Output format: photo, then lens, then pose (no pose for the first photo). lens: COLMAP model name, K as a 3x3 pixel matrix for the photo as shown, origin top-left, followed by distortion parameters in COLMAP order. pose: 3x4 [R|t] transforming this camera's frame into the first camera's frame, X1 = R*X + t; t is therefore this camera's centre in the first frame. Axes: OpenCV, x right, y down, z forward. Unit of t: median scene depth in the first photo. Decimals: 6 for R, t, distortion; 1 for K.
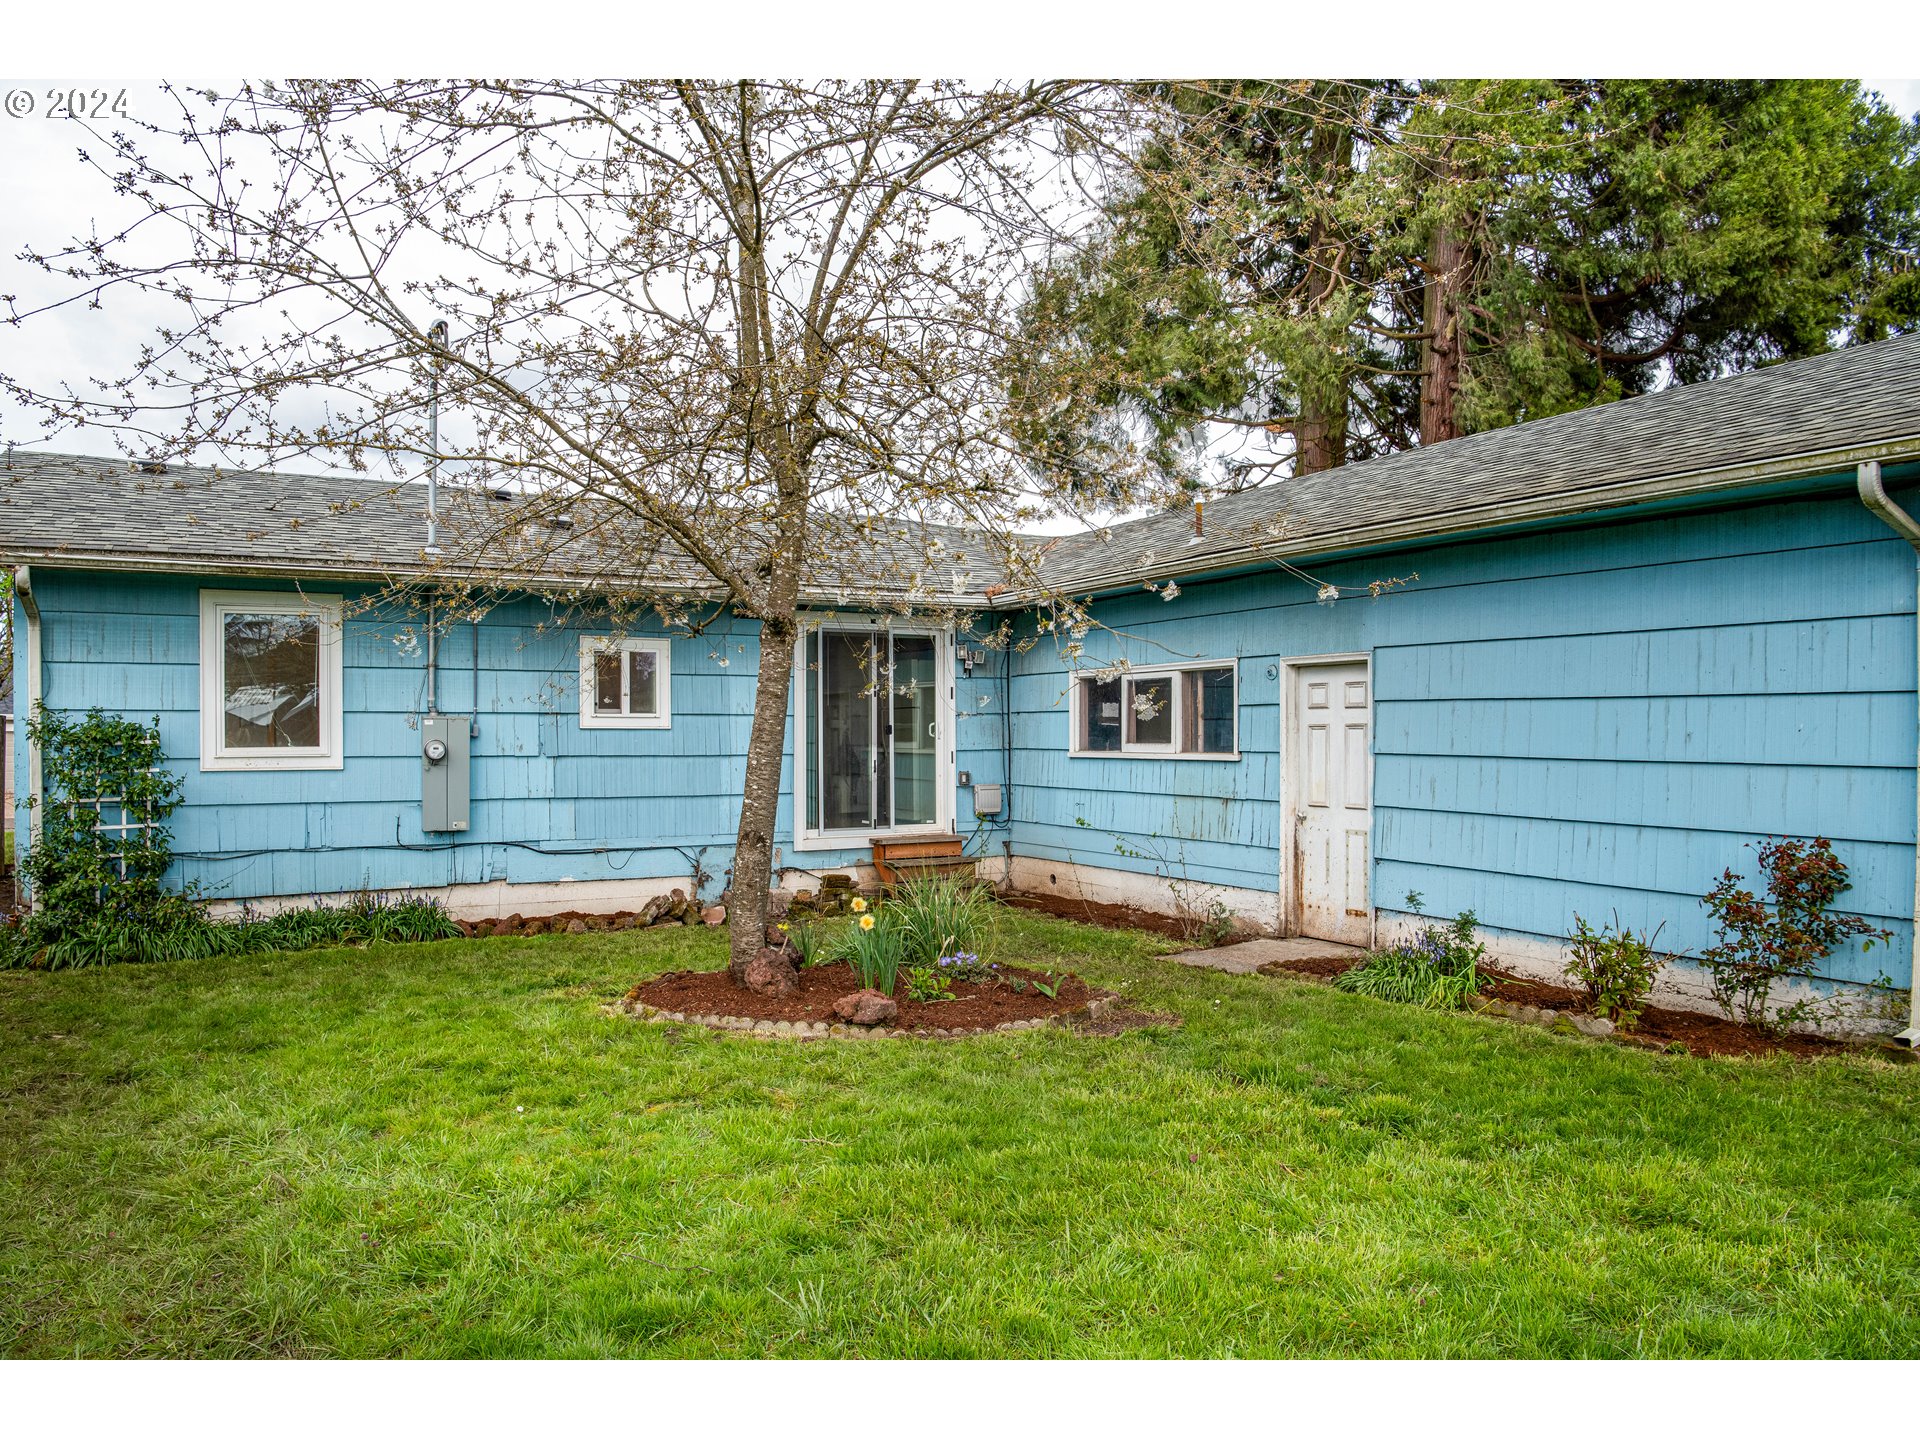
lens RADIAL K [[1347.8, 0, 962.3], [0, 1347.8, 730.3], [0, 0, 1]] dist [-0.038785, -0.004153]
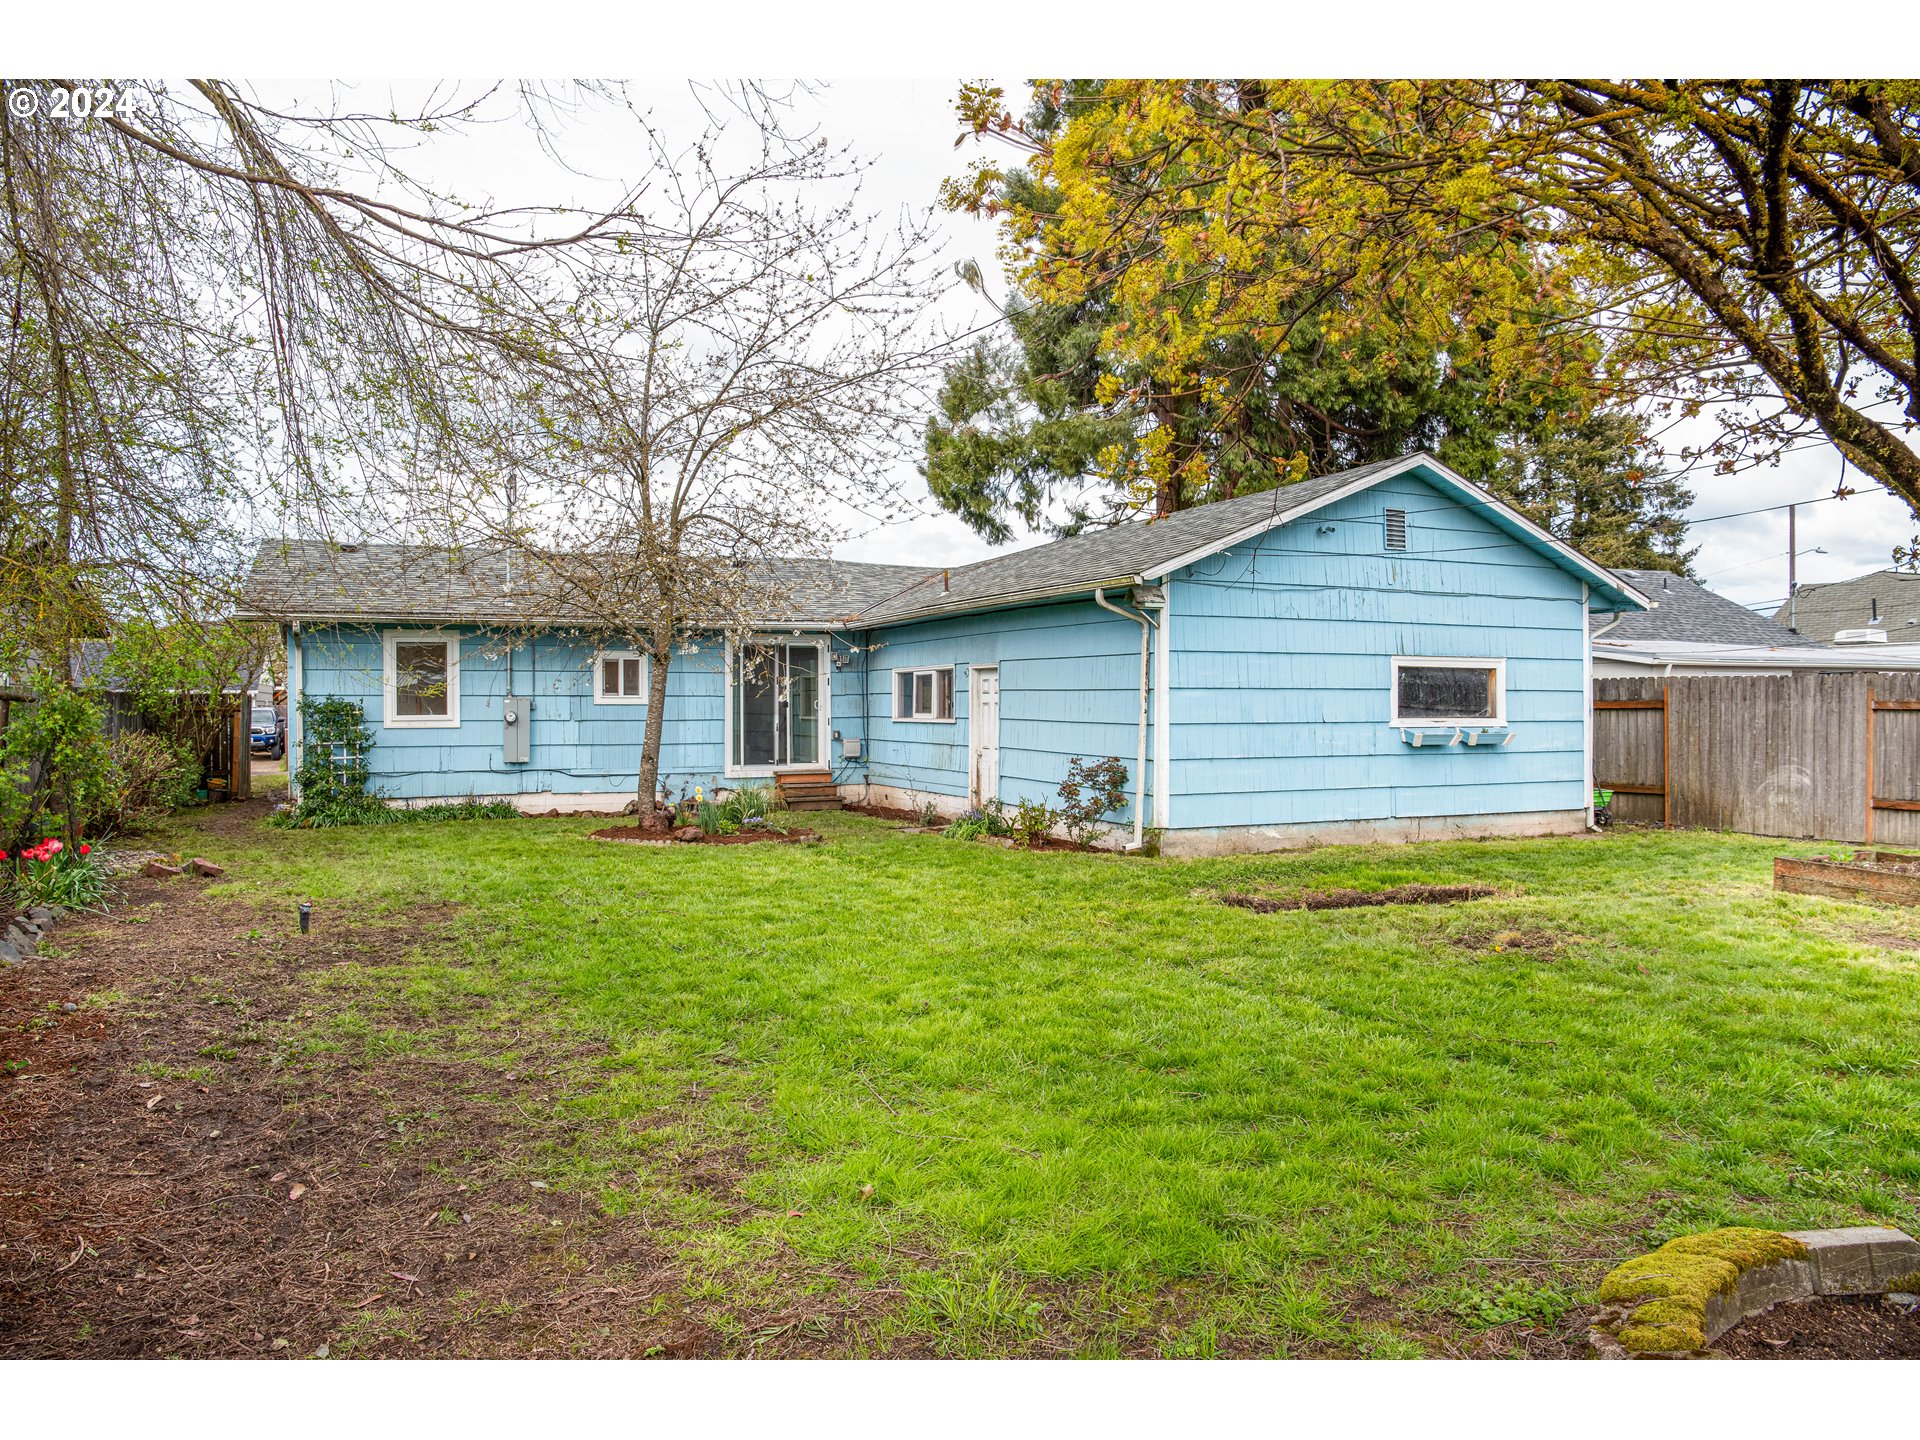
lens RADIAL K [[1347.8, 0, 959.4], [0, 1347.8, 711.5], [0, 0, 1]] dist [-0.038785, -0.004153]
pose [[0.996426, 0.000015, -0.084474, 0.335926], [0.000654, 0.999969, 0.007891, -0.005462], [0.084472, -0.007918, 0.996394, -0.692601]]
